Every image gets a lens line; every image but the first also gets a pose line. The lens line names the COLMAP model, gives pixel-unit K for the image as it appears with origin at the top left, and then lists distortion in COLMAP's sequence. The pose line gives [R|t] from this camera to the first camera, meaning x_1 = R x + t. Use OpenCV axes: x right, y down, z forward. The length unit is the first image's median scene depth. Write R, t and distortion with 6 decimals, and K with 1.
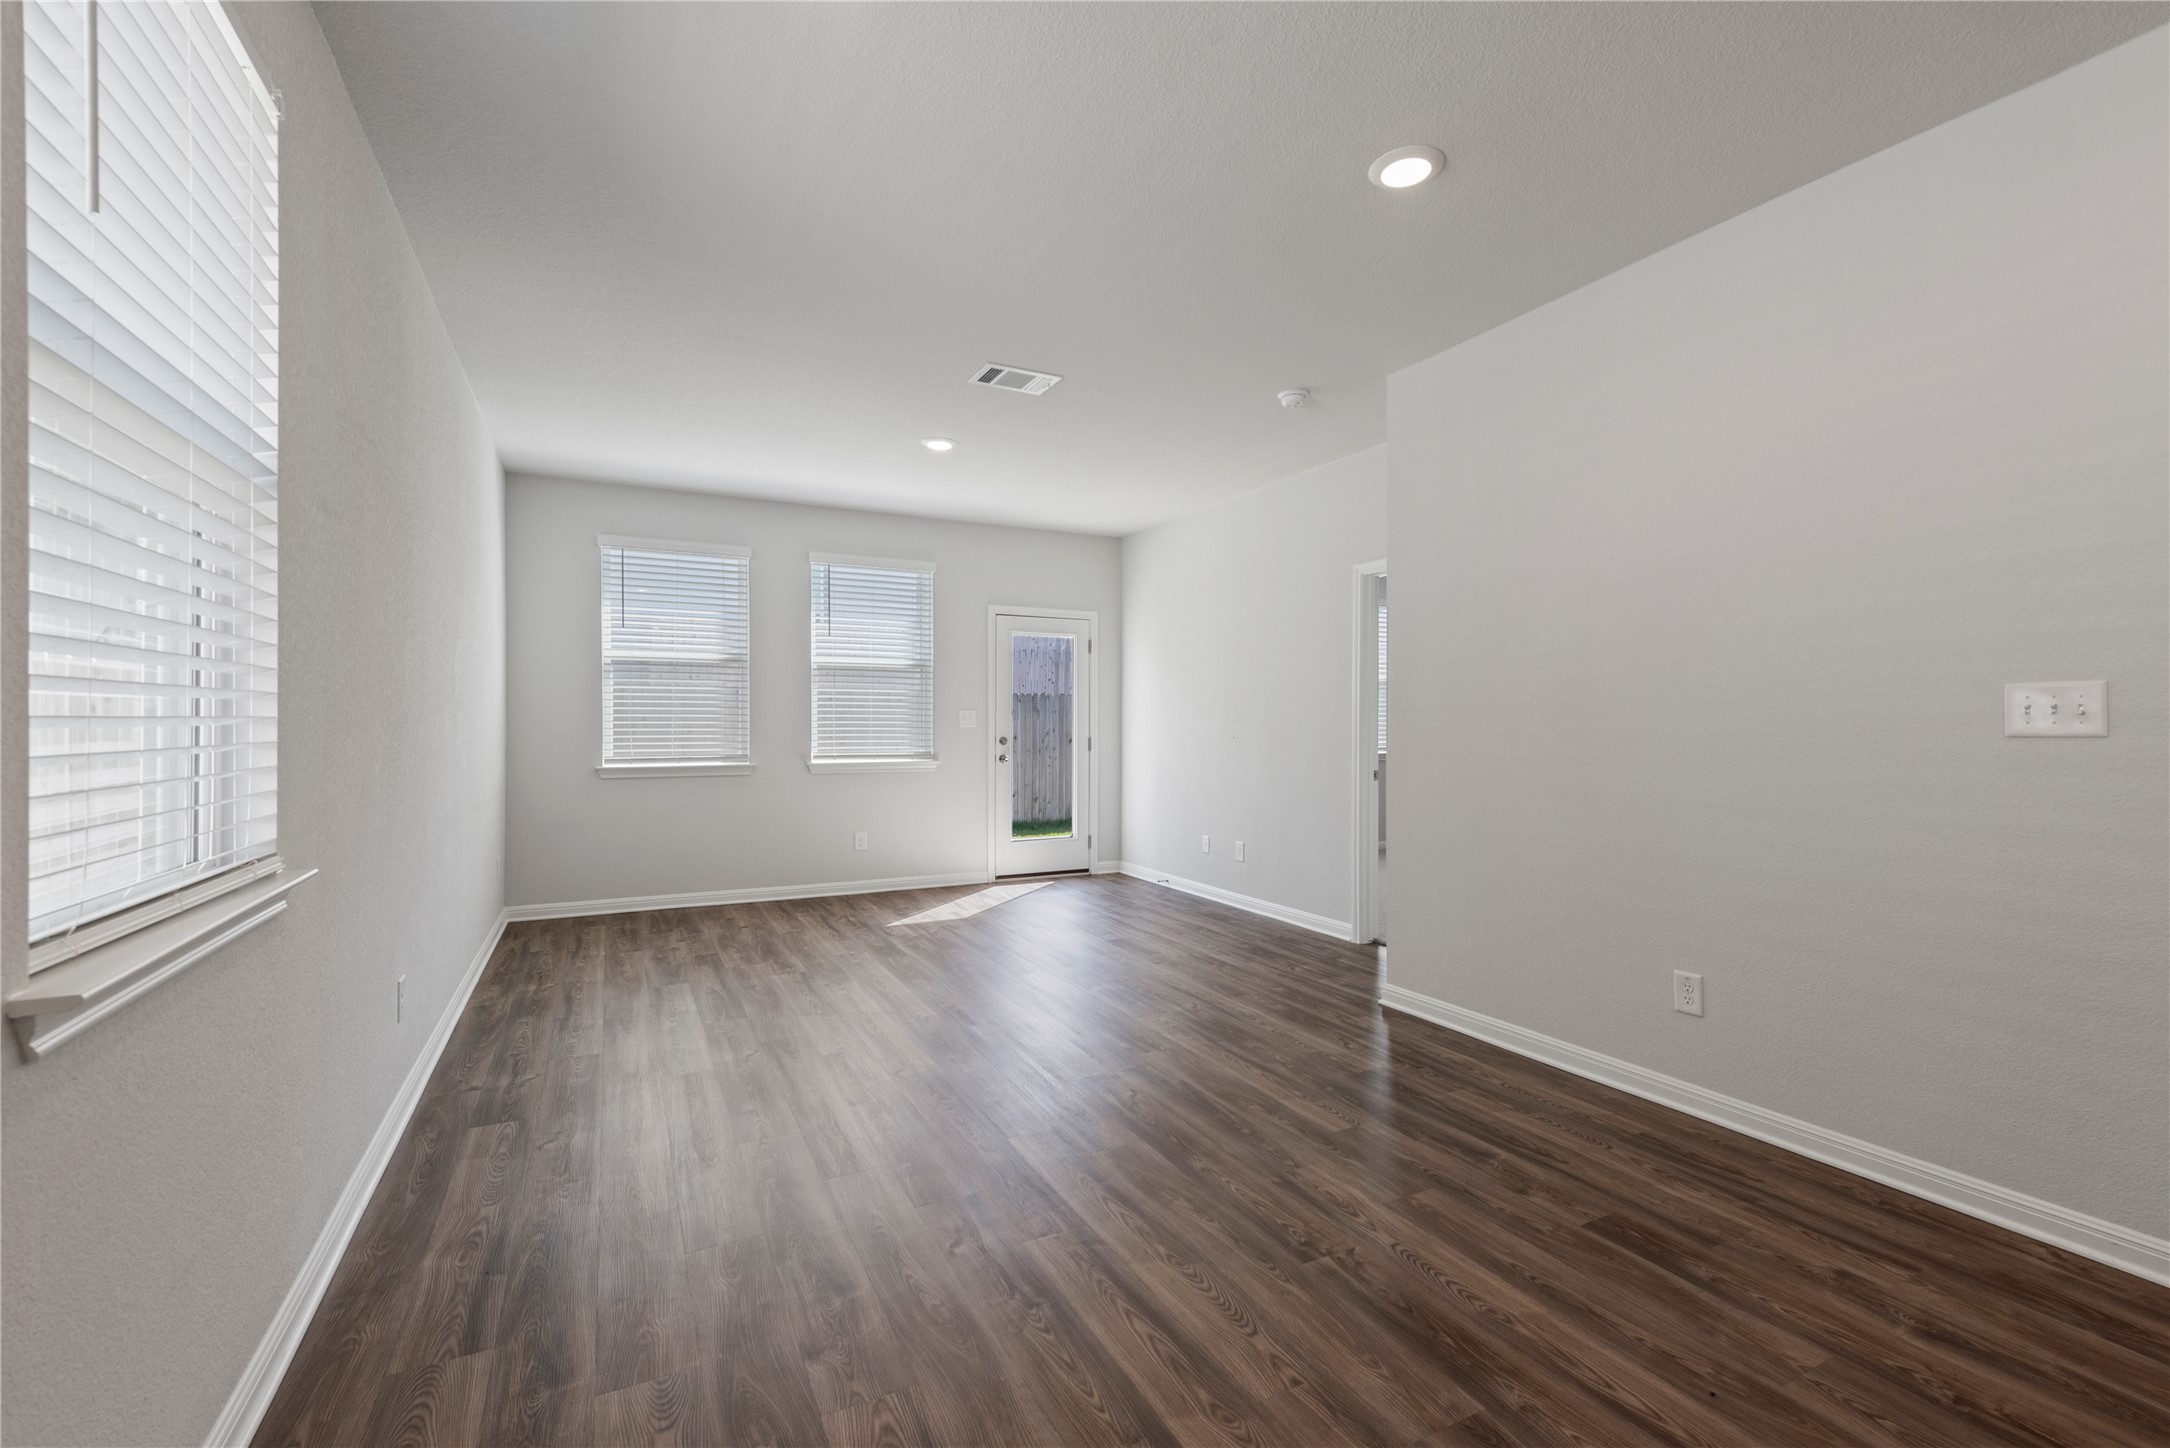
lens RADIAL K [[935.2, 0, 1094.0], [0, 935.2, 721.9], [0, 0, 1]] dist [0.018114, -0.008937]
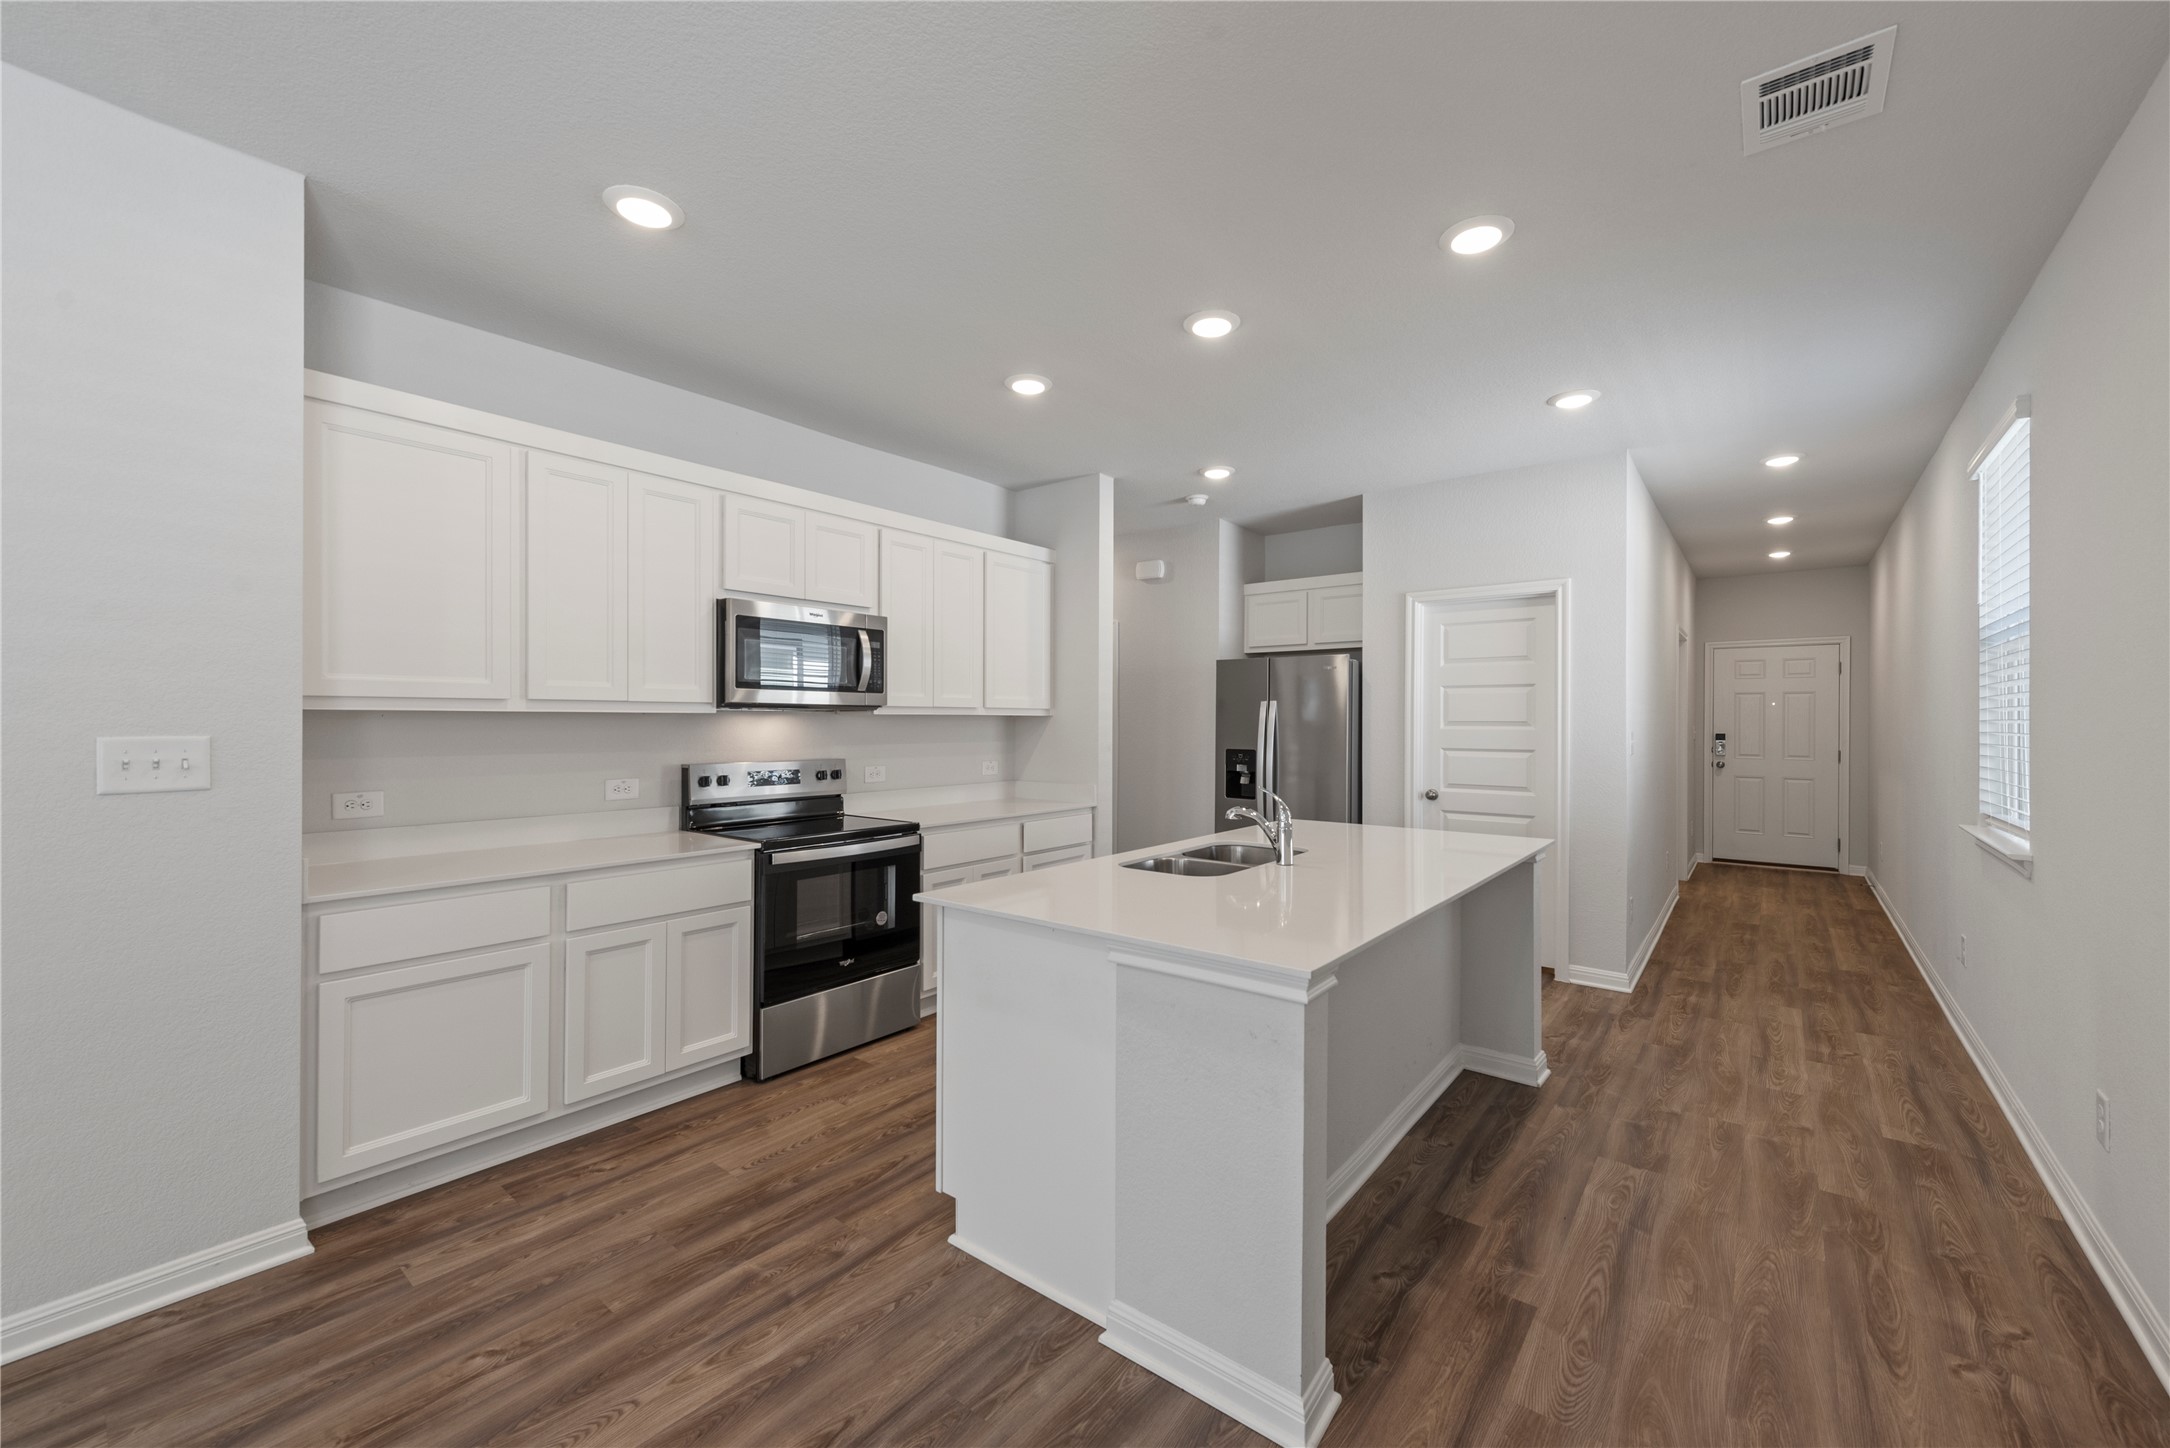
lens RADIAL K [[855.7, 0, 1093.2], [0, 855.7, 715.2], [0, 0, 1]] dist [0.016015, -0.005720]
pose [[-0.411582, 0.005238, 0.911358, -0.140324], [-0.002393, 0.999974, -0.006828, -0.040371], [-0.911370, -0.004991, -0.411558, 0.319327]]
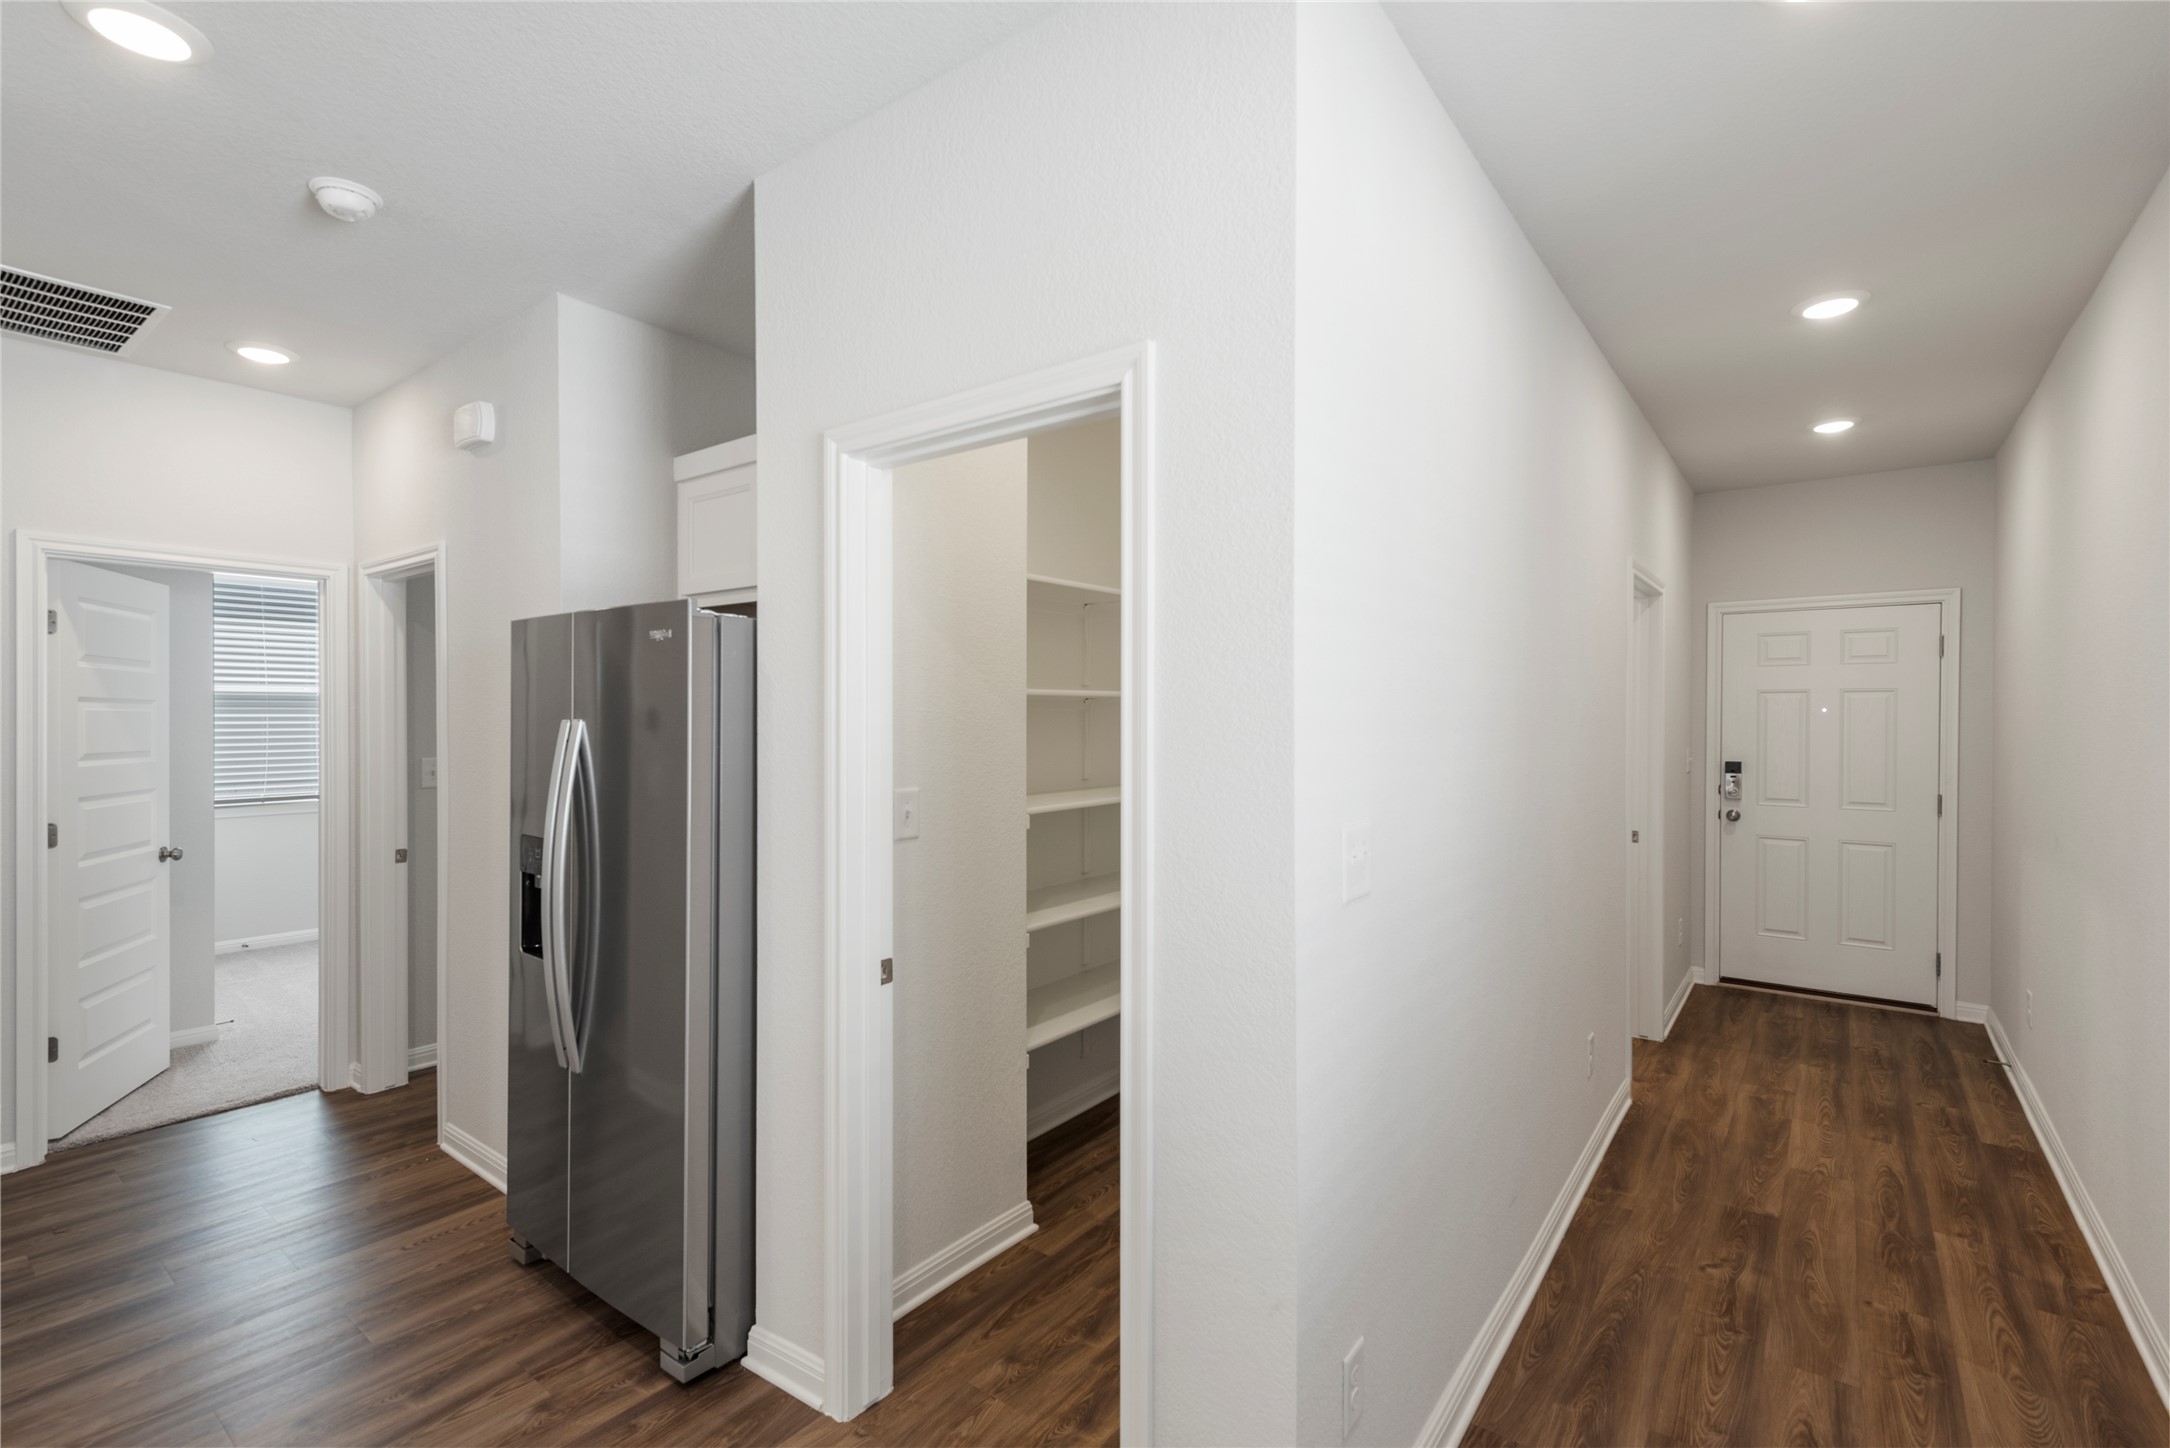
lens RADIAL K [[981.7, 0, 1087.7], [0, 981.7, 718.6], [0, 0, 1]] dist [0.011200, 0.000026]
pose [[-0.427798, -0.002103, 0.903872, 0.361738], [-0.000779, 0.999998, 0.001958, -0.082597], [-0.903874, 0.000133, -0.427798, -0.689271]]
